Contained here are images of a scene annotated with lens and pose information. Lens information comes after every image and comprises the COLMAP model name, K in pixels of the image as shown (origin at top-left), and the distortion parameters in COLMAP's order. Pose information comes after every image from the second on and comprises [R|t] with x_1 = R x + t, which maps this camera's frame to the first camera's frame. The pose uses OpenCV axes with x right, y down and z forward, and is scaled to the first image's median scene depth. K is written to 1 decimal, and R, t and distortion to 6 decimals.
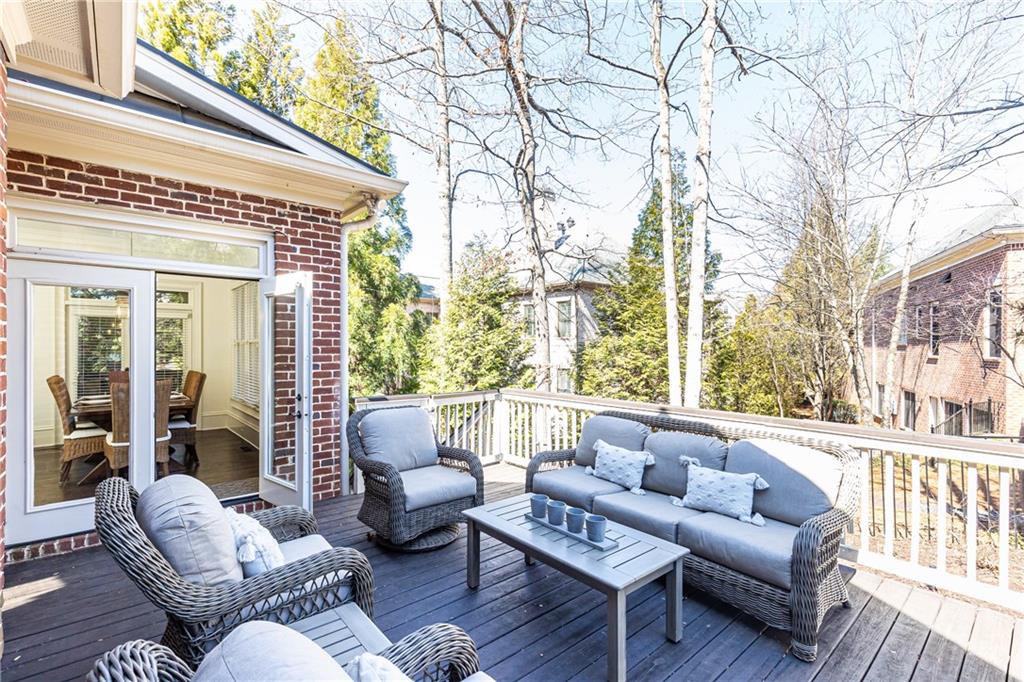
lens RADIAL K [[460.8, 0, 512.6], [0, 460.8, 343.5], [0, 0, 1]] dist [0.009628, -0.001792]
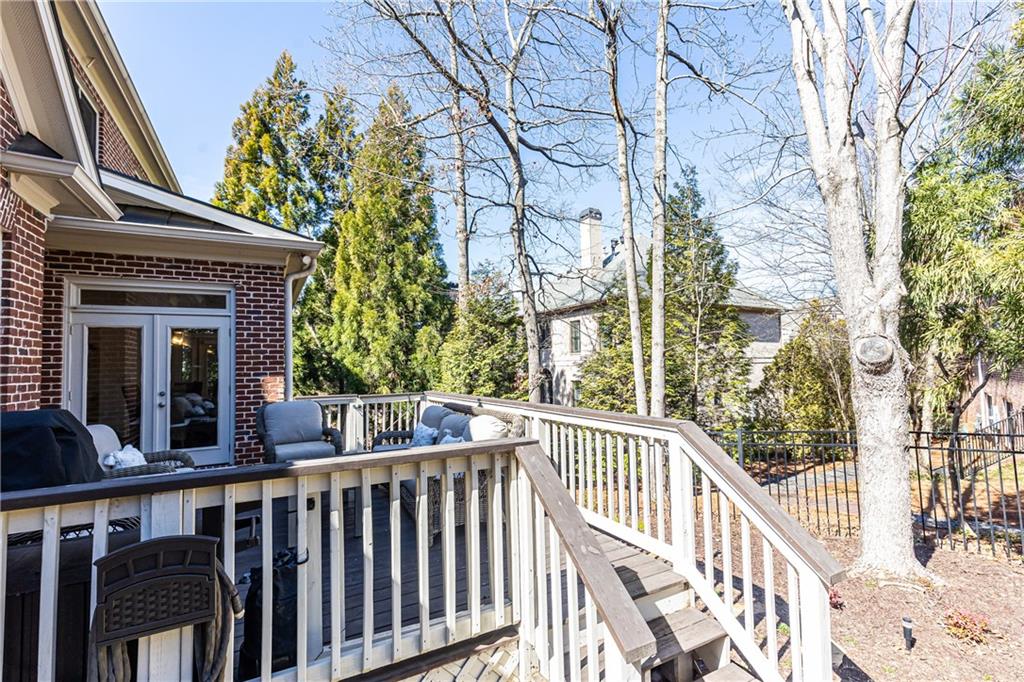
lens RADIAL K [[460.8, 0, 512.2], [0, 460.8, 342.9], [0, 0, 1]] dist [0.009628, -0.001792]
pose [[0.974915, -0.031824, -0.220289, 0.666514], [0.022971, 0.998827, -0.042635, 0.032377], [0.221387, 0.036505, 0.974502, -0.247803]]
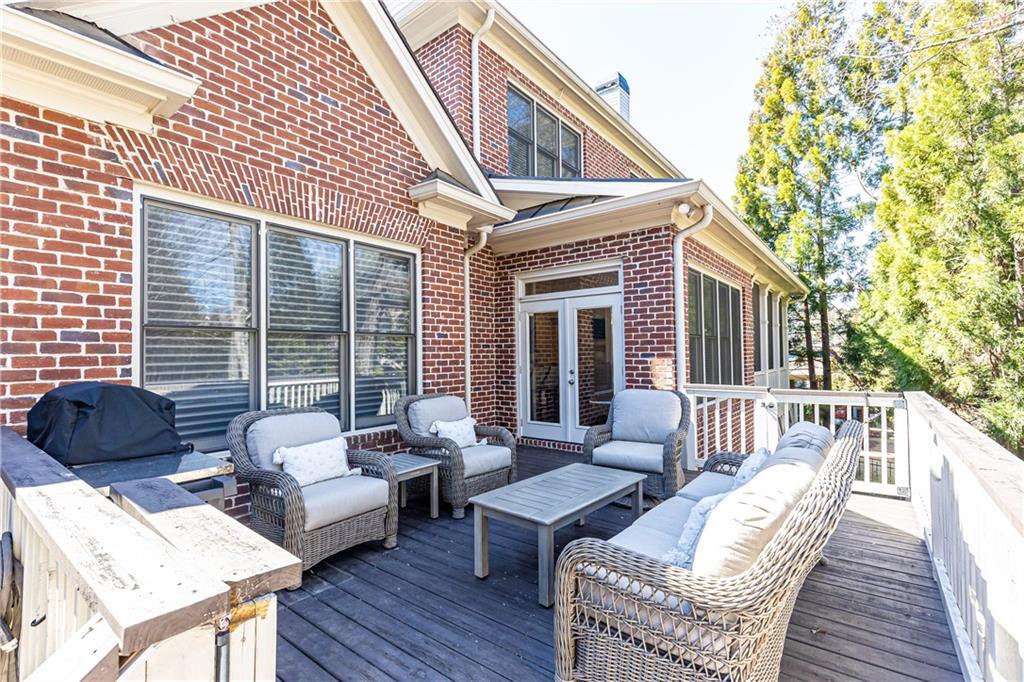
lens RADIAL K [[460.8, 0, 507.7], [0, 460.8, 342.4], [0, 0, 1]] dist [0.009628, -0.001792]
pose [[0.185878, -0.027755, -0.982181, 0.743841], [0.018364, 0.999524, -0.024770, 0.039901], [0.982401, -0.013433, 0.186300, 0.392059]]
